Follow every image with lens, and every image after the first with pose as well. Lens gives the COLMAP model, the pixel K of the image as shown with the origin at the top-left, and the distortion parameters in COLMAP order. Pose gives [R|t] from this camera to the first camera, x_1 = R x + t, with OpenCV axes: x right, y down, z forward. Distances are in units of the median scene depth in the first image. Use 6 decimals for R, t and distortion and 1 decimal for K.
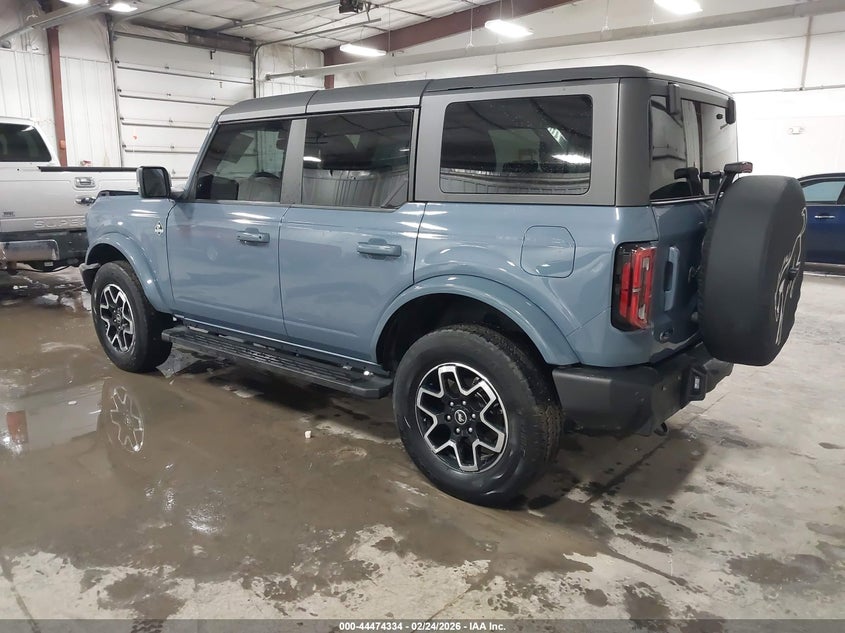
lens RADIAL K [[691.8, 0, 425.7], [0, 691.8, 313.9], [0, 0, 1]] dist [0.017886, -0.025981]
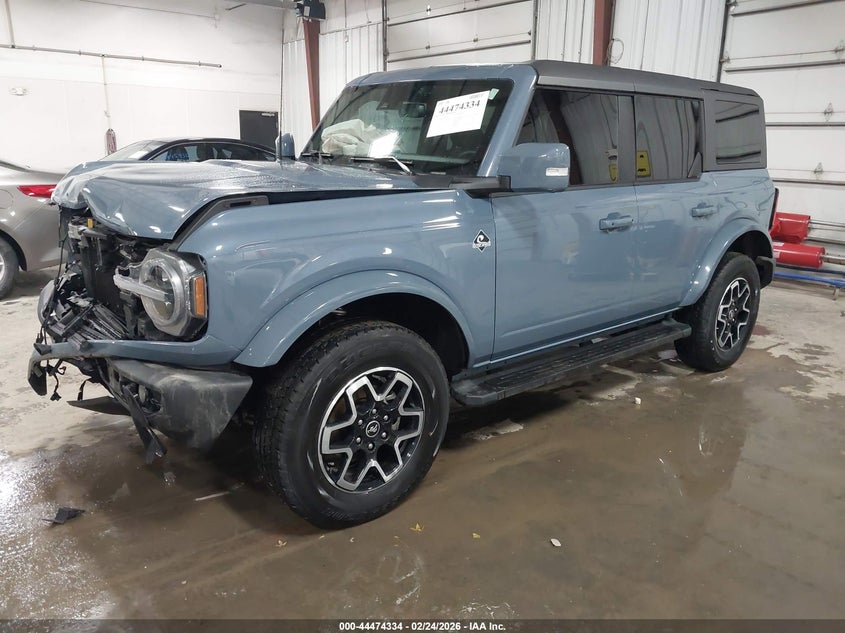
lens RADIAL K [[691.8, 0, 424.2], [0, 691.8, 321.4], [0, 0, 1]] dist [0.017886, -0.025981]
pose [[0.155985, -0.256246, 0.953943, -1.146728], [0.192452, 0.955140, 0.225098, -0.230812], [-0.968830, 0.148476, 0.198303, 1.042900]]
